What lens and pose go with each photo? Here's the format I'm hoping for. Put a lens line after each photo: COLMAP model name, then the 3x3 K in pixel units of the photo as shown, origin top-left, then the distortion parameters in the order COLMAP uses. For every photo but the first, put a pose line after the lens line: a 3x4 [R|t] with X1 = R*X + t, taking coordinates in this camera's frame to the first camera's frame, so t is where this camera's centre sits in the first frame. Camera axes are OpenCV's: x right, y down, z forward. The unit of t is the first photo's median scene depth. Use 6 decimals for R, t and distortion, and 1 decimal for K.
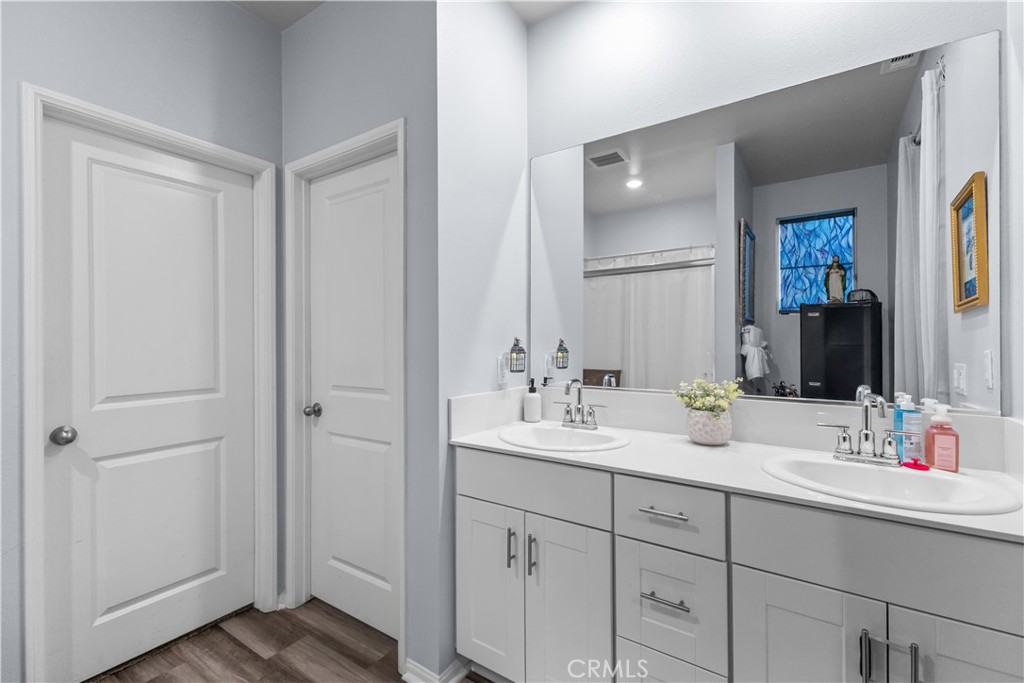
lens RADIAL K [[457.3, 0, 509.8], [0, 457.3, 330.6], [0, 0, 1]] dist [0.021070, -0.000583]
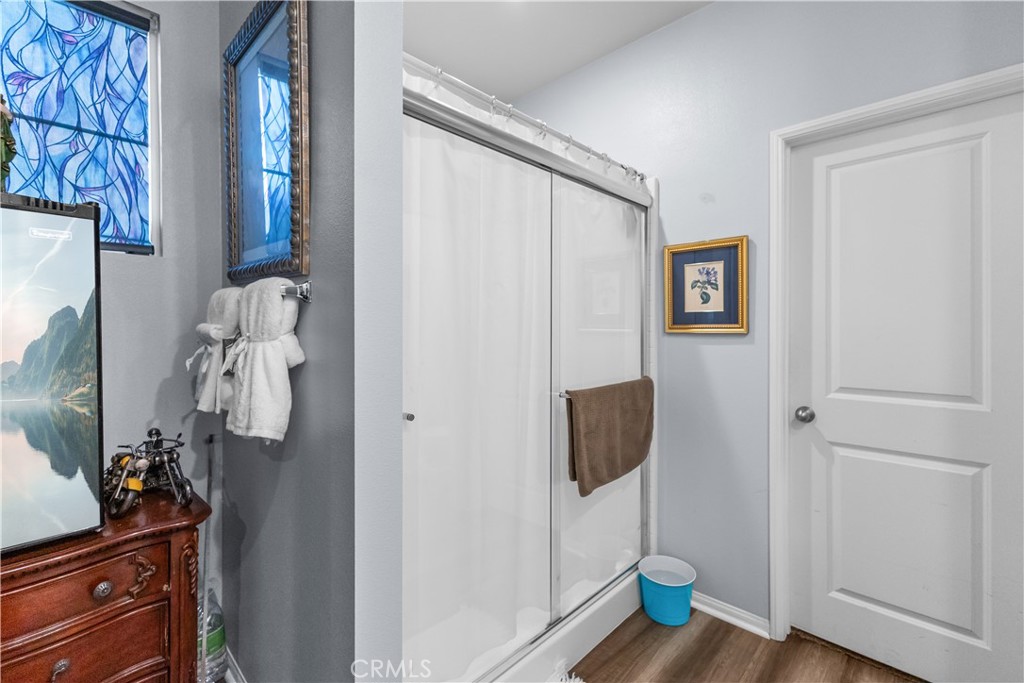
lens RADIAL K [[457.3, 0, 509.8], [0, 457.3, 330.6], [0, 0, 1]] dist [0.021070, -0.000583]
pose [[-0.156530, -0.000159, -0.987673, 0.285856], [0.015627, 0.999874, -0.002637, 0.005756], [0.987550, -0.015847, -0.156508, 0.428517]]
